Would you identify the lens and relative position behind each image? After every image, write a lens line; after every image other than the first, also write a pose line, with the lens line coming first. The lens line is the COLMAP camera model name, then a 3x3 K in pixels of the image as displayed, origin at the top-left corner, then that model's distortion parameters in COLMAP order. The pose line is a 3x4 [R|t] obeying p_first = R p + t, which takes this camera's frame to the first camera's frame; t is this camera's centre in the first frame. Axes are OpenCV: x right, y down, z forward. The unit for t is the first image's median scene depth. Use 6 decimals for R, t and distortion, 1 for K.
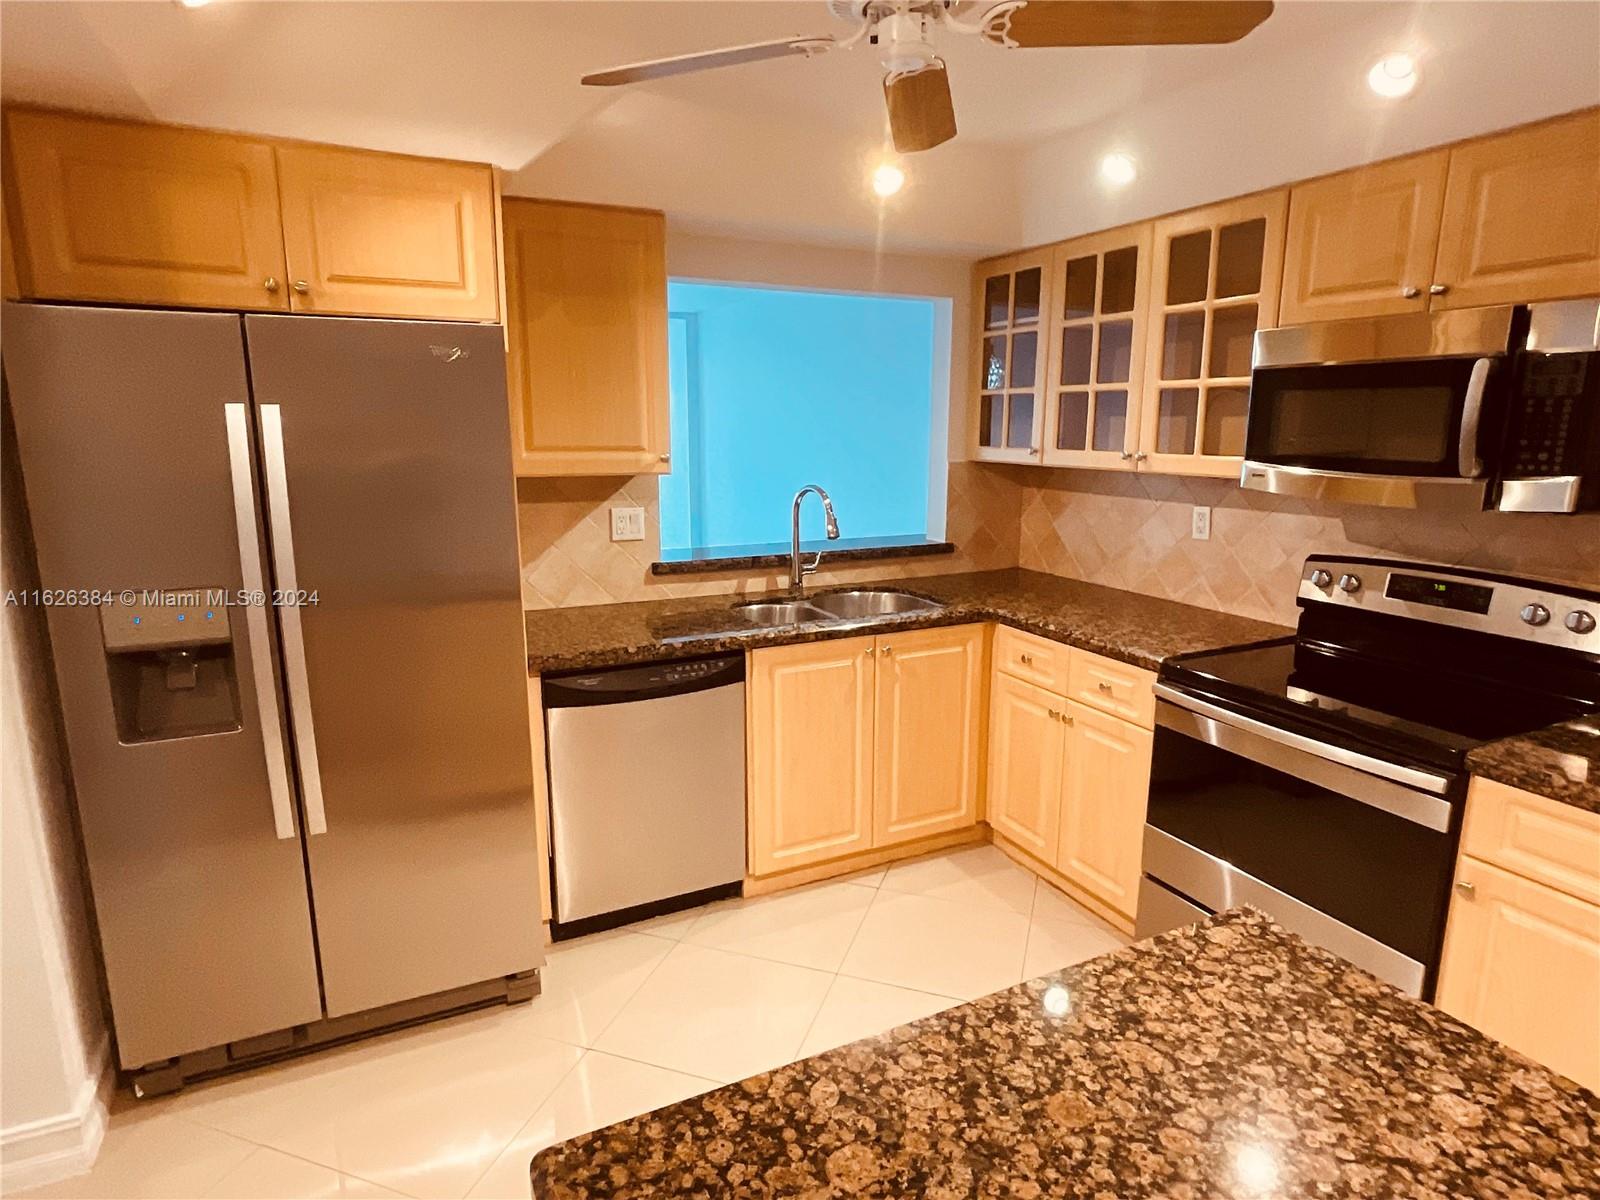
lens RADIAL K [[895.5, 0, 802.6], [0, 895.5, 594.7], [0, 0, 1]] dist [-0.016511, 0.014865]
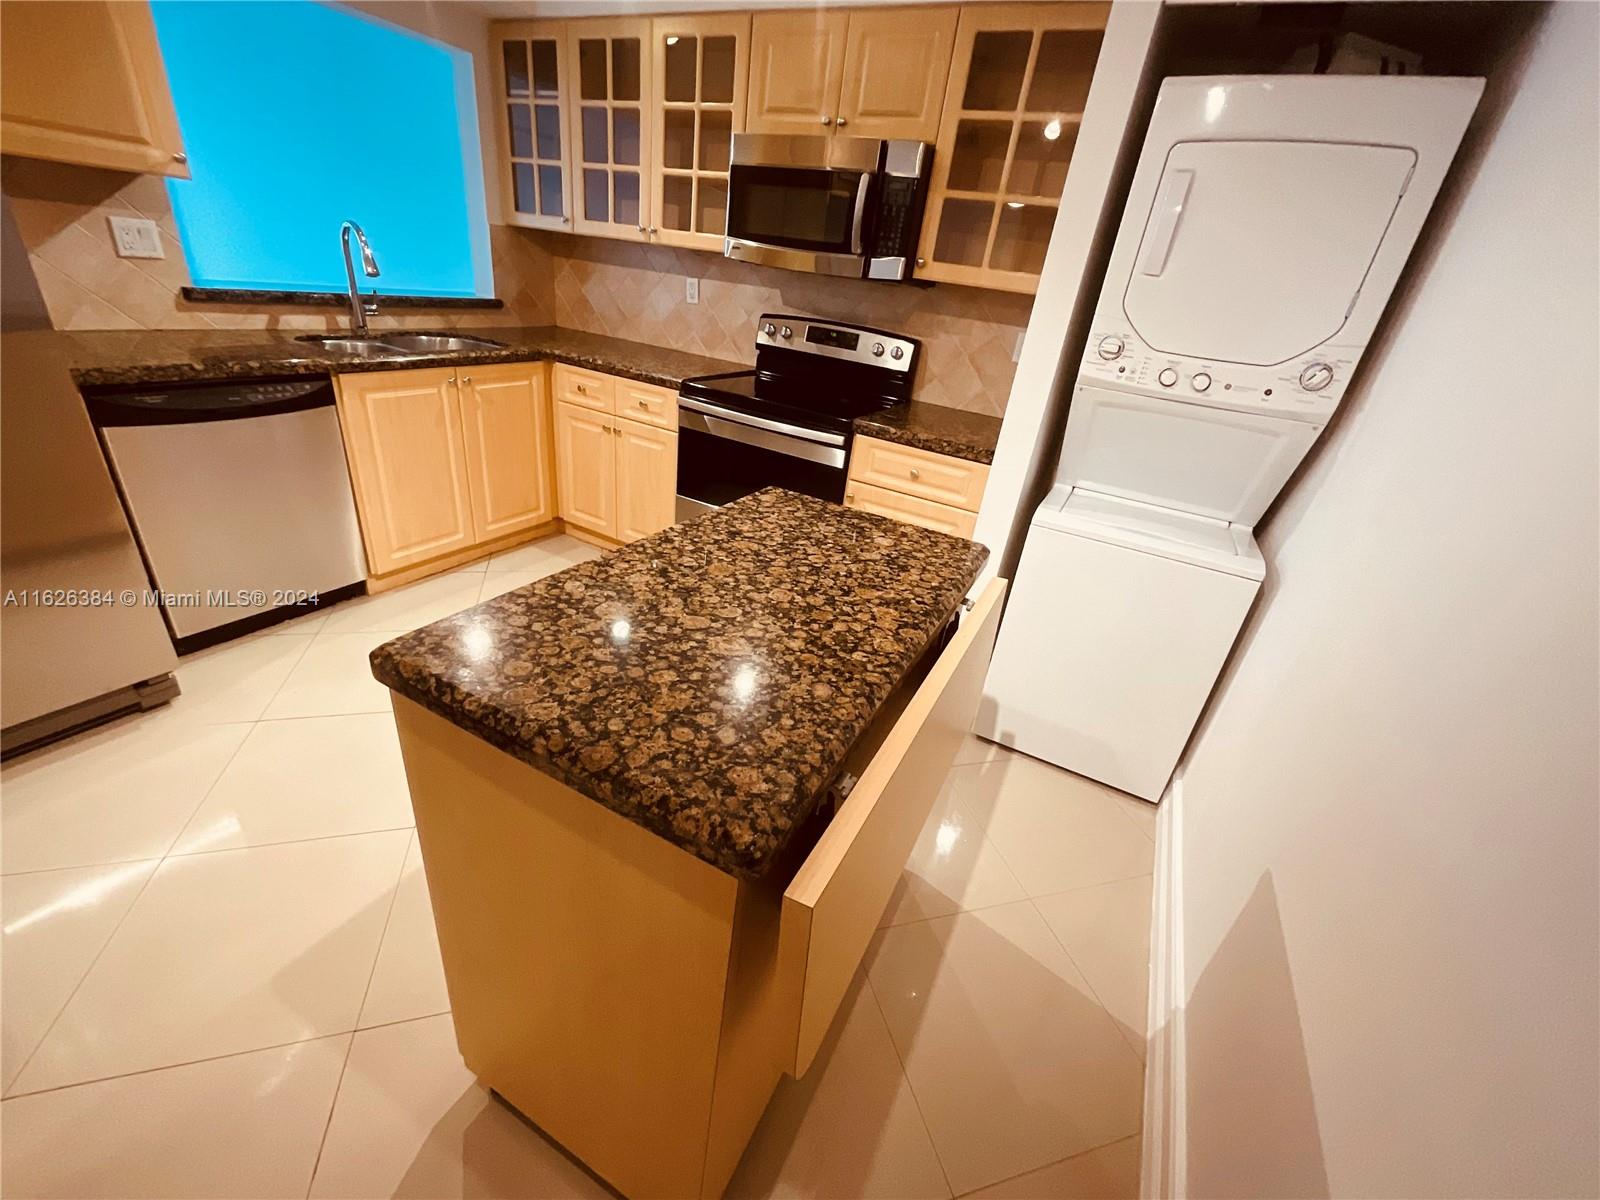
lens RADIAL K [[648.4, 0, 798.1], [0, 648.4, 596.1], [0, 0, 1]] dist [0.001443, 0.001316]
pose [[0.810947, -0.174439, 0.558513, -0.096807], [-0.003712, 0.952974, 0.303030, 0.082230], [-0.585108, -0.247815, 0.772164, -0.024217]]
